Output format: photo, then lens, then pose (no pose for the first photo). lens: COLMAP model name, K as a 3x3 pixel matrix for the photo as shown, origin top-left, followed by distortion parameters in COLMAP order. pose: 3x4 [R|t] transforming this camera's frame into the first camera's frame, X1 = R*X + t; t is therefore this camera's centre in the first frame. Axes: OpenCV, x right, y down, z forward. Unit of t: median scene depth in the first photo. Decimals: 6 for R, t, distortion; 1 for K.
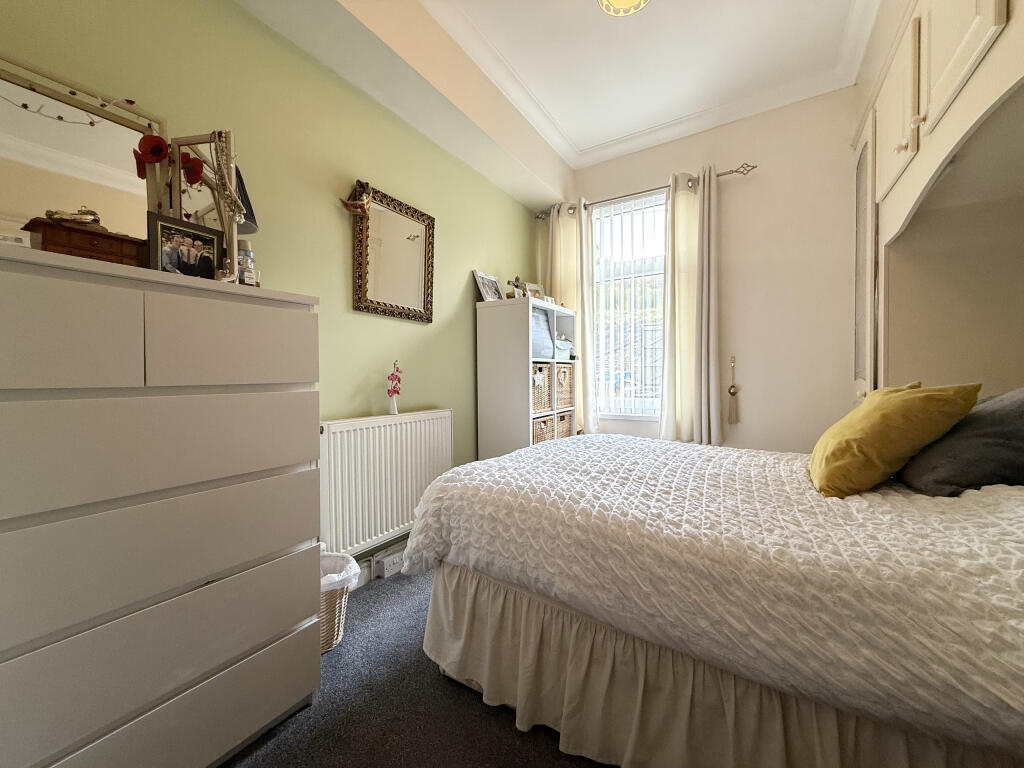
lens RADIAL K [[407.6, 0, 511.3], [0, 407.6, 382.6], [0, 0, 1]] dist [0.001355, -0.000474]
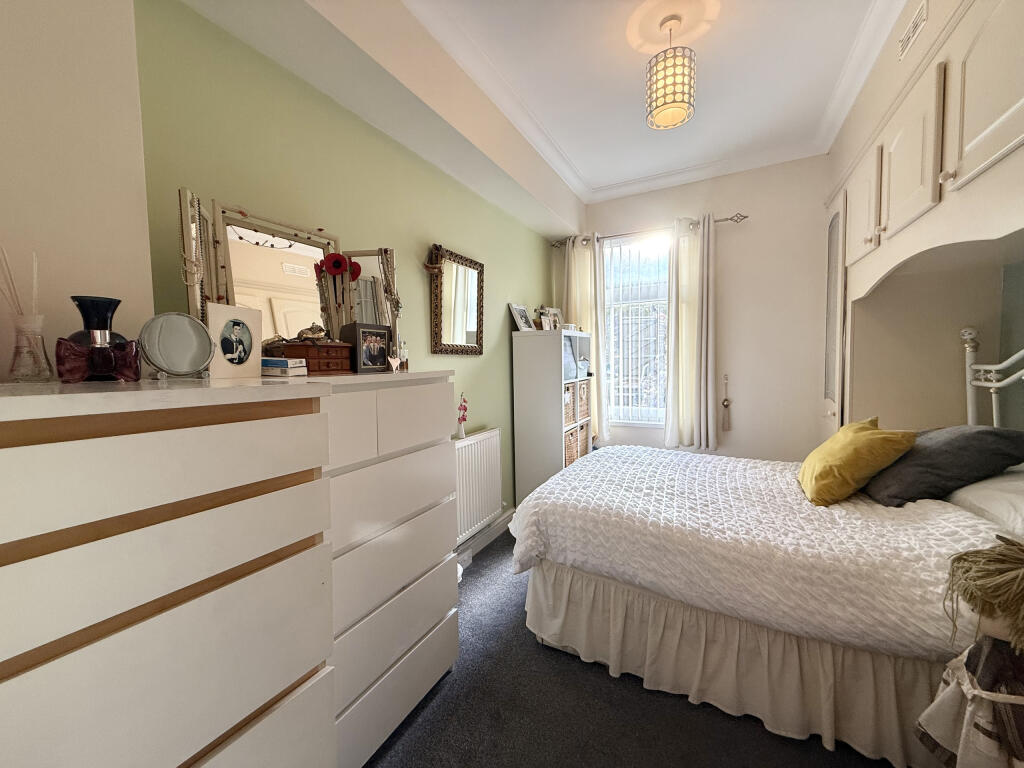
lens RADIAL K [[407.6, 0, 512.0], [0, 407.6, 382.2], [0, 0, 1]] dist [0.001355, -0.000474]
pose [[0.997420, -0.015935, 0.069996, -0.375727], [0.013471, 0.999278, 0.035533, -0.211938], [-0.070512, -0.034498, 0.996914, -0.327371]]
